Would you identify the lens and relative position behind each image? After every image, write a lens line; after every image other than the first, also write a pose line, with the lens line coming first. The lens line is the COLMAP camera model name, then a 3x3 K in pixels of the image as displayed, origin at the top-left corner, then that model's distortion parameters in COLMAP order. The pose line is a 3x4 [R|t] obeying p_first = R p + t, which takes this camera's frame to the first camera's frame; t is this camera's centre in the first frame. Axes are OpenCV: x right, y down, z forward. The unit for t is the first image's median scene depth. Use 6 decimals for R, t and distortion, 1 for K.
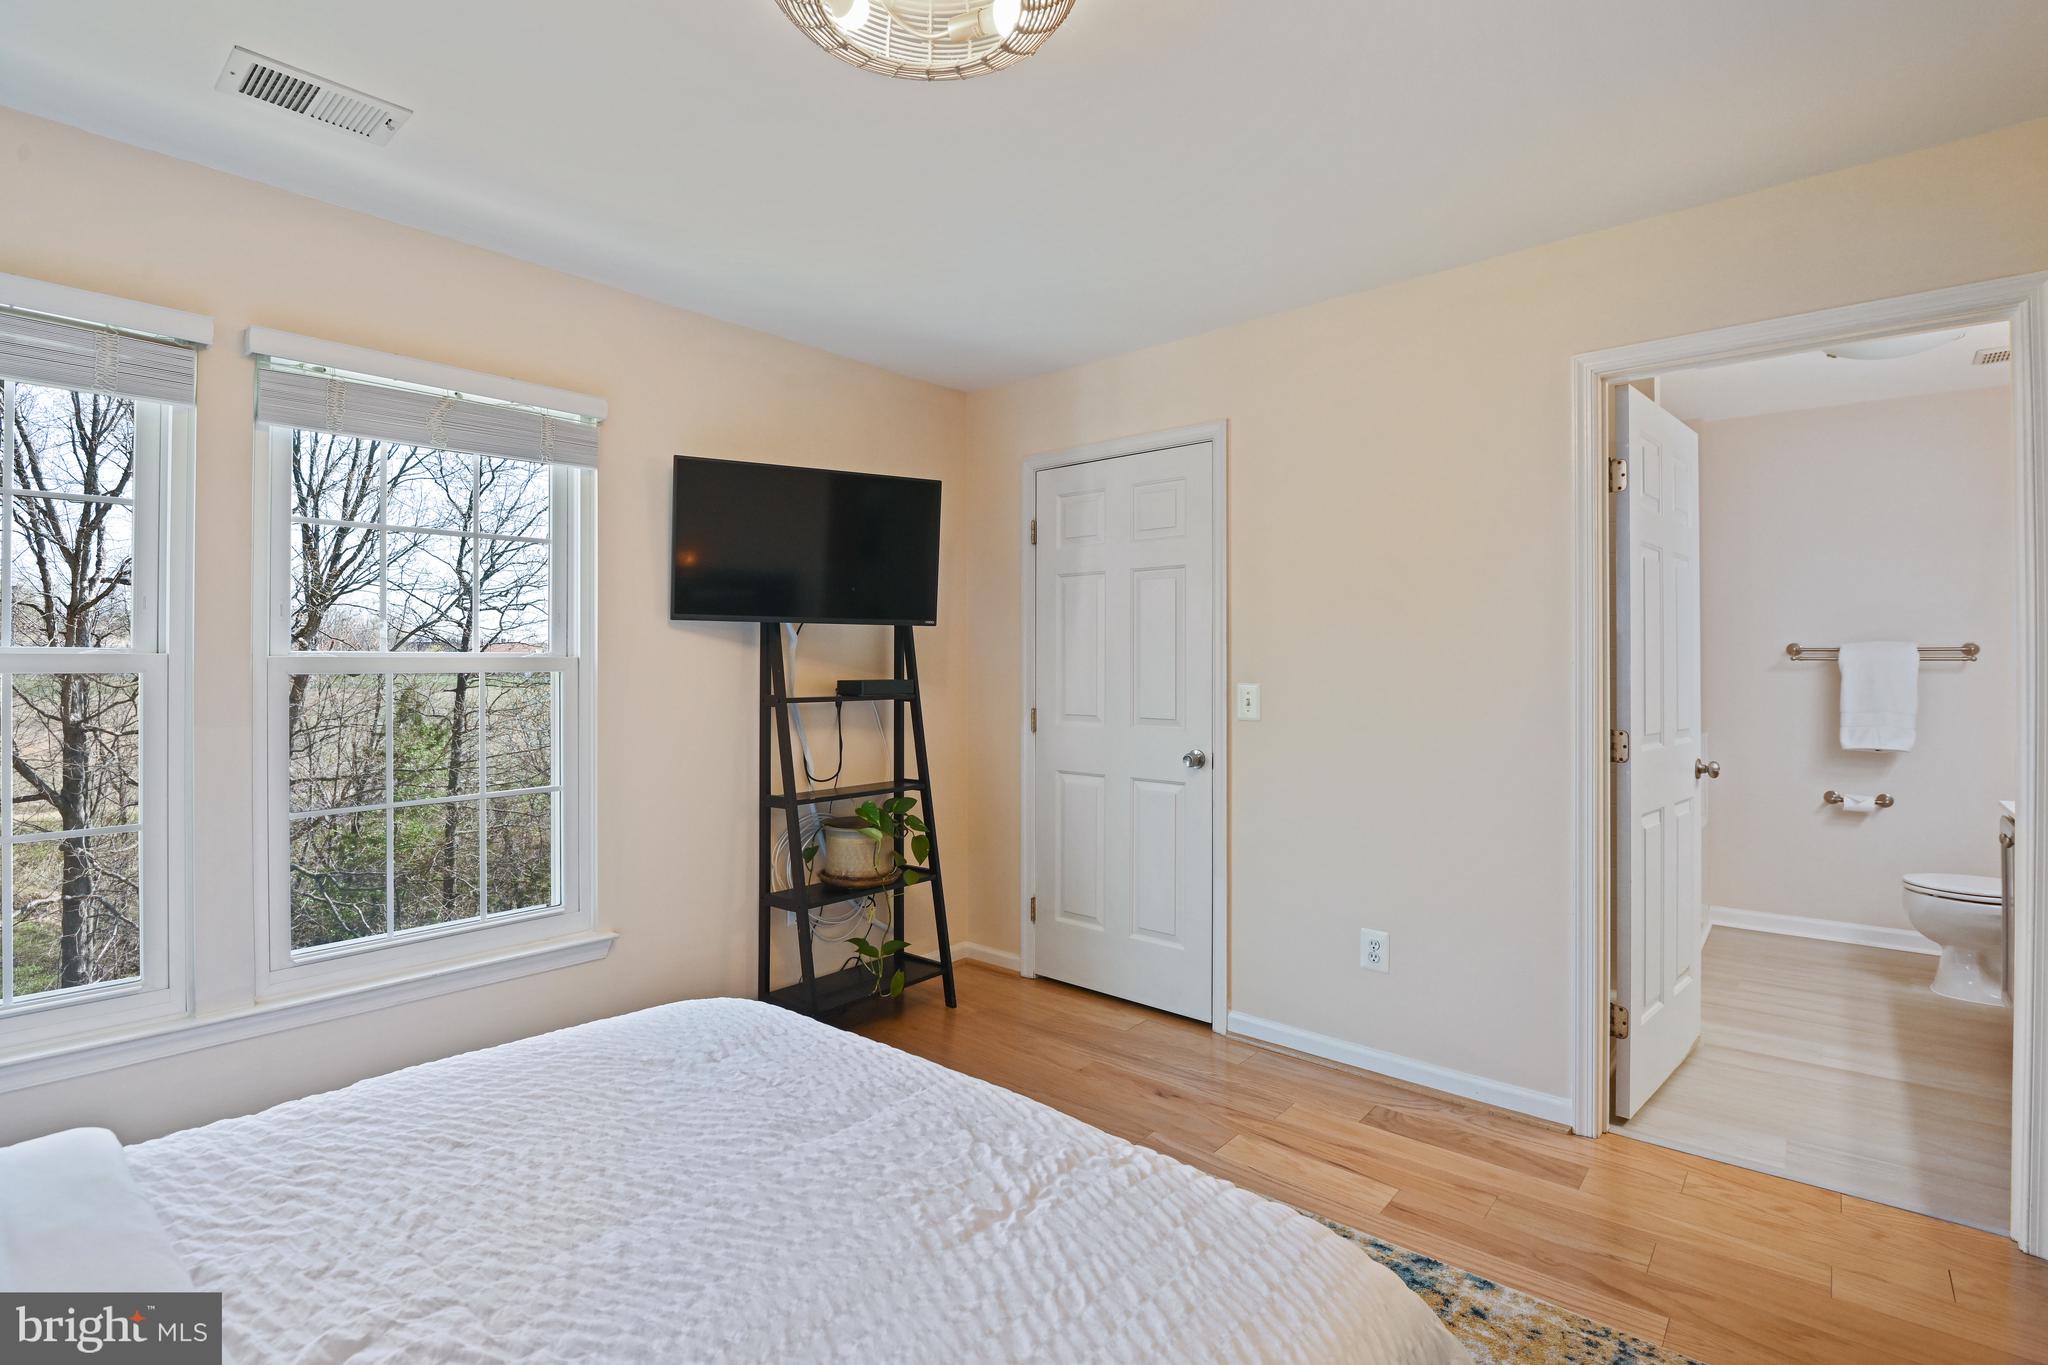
lens RADIAL K [[953.8, 0, 1019.6], [0, 953.8, 662.6], [0, 0, 1]] dist [-0.013082, -0.003769]
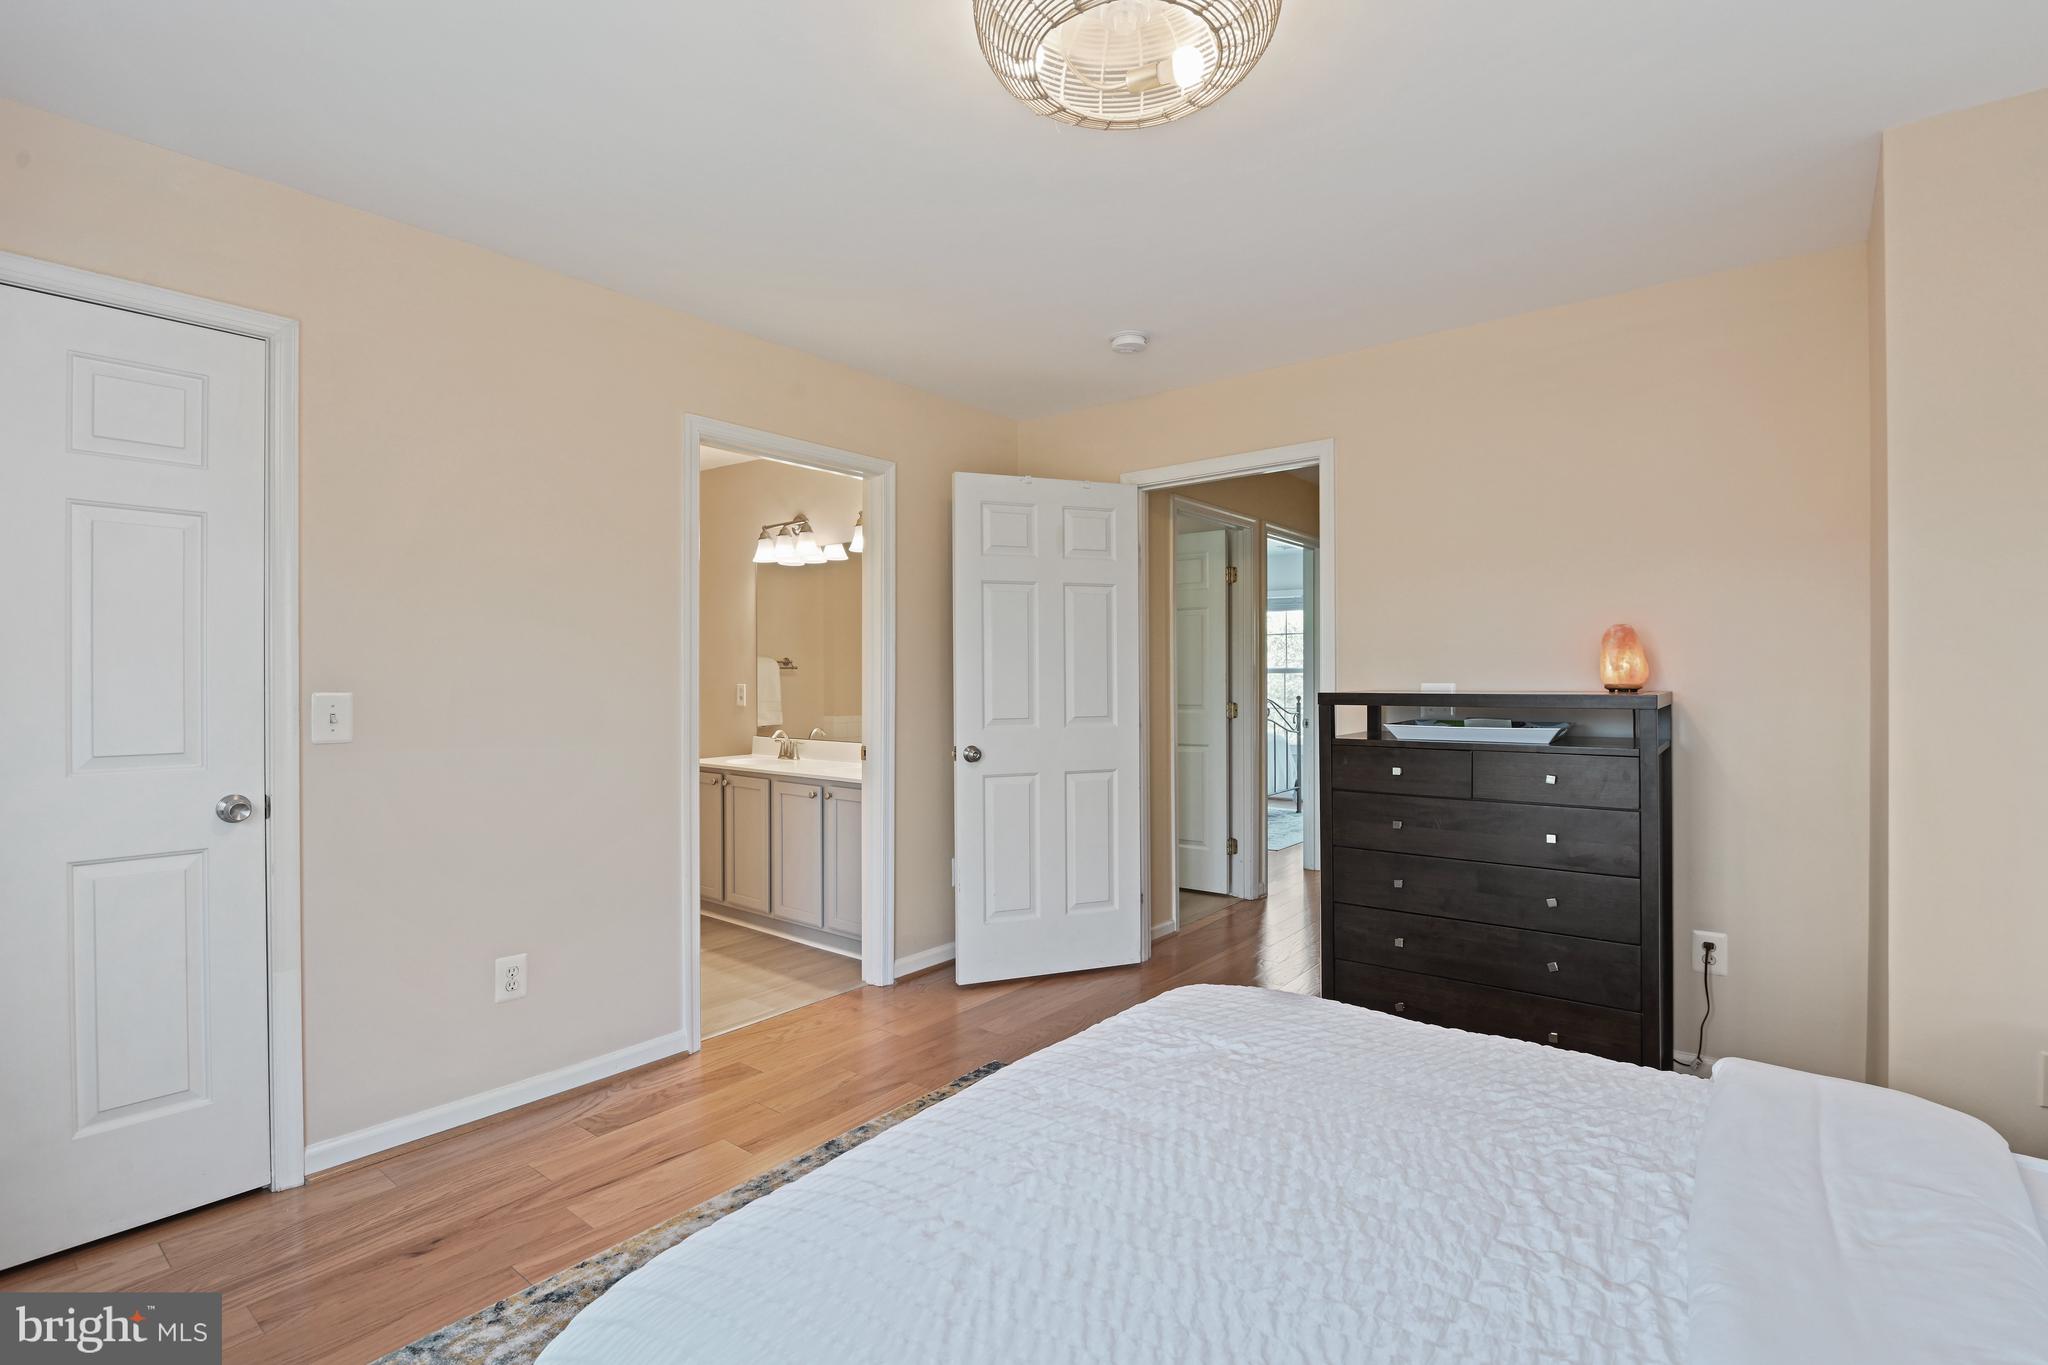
lens RADIAL K [[953.8, 0, 1018.8], [0, 953.8, 688.9], [0, 0, 1]] dist [-0.013082, -0.003769]
pose [[-0.039552, -0.012514, 0.999139, -0.591446], [-0.004320, 0.999914, 0.012353, 0.008156], [-0.999208, -0.003828, -0.039603, 0.568982]]
